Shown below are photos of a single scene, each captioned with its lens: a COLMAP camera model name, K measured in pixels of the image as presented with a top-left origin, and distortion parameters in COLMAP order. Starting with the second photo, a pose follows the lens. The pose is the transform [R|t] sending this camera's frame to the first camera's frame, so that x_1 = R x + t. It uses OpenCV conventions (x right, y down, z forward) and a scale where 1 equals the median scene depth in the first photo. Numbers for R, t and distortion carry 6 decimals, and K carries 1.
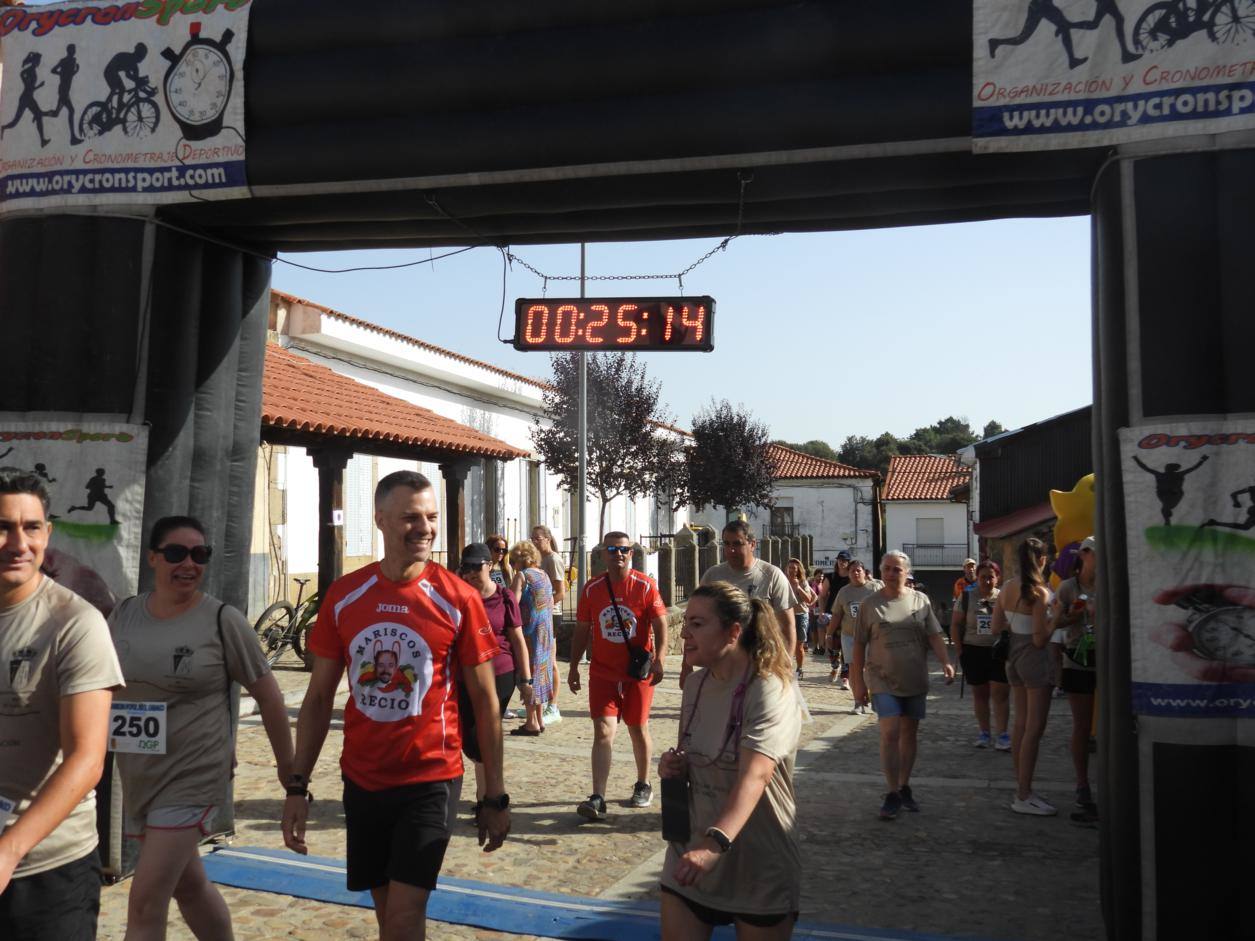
lens RADIAL K [[1285.4, 0, 636.1], [0, 1285.4, 471.5], [0, 0, 1]] dist [-0.060692, 0.092242]
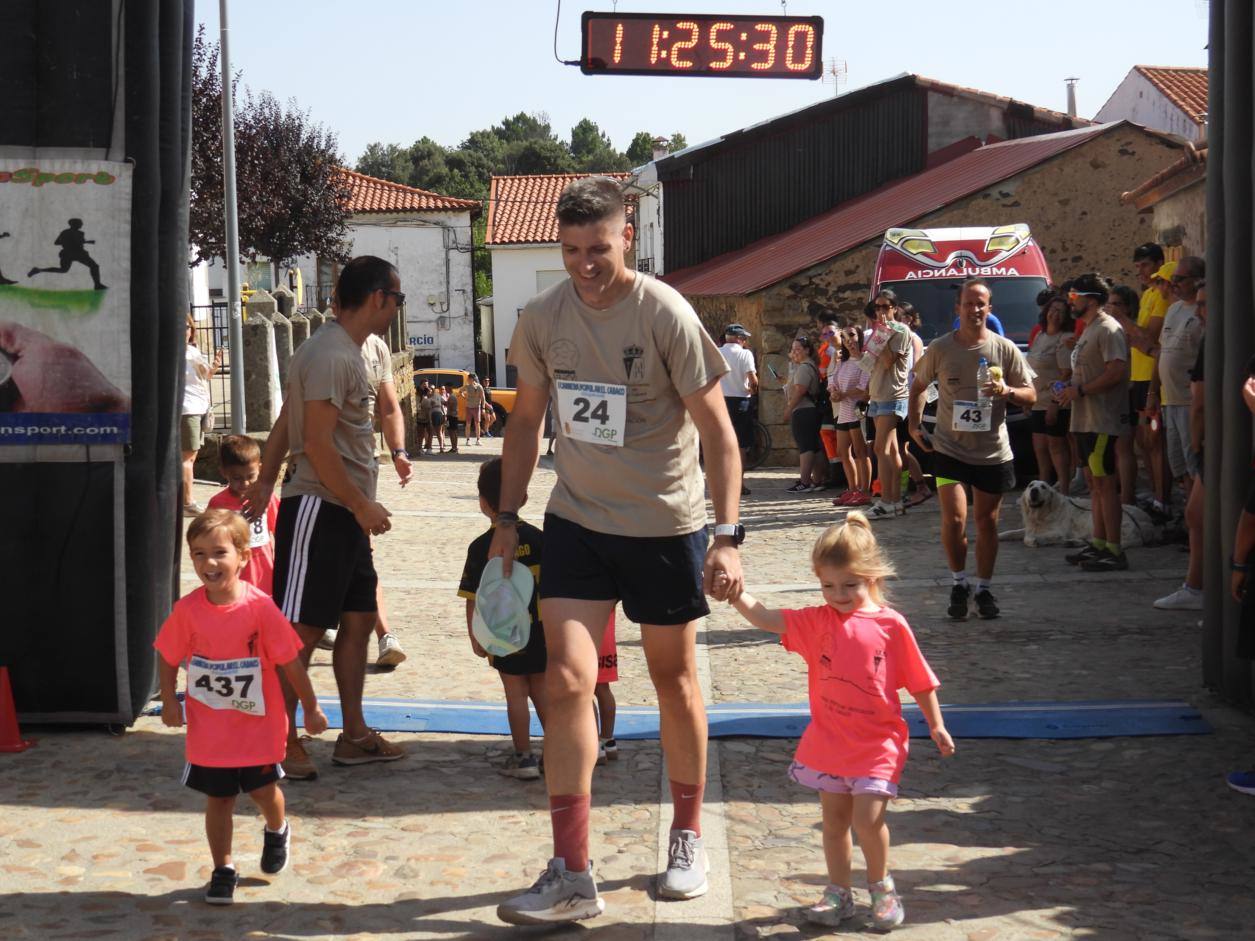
lens RADIAL K [[2013.7, 0, 624.4], [0, 2013.7, 456.2], [0, 0, 1]] dist [-0.028394, 0.070310]
pose [[0.958053, -0.045232, 0.282997, -0.463888], [0.009158, 0.991794, 0.127520, -0.012897], [-0.286443, -0.119579, 0.950606, -0.310239]]
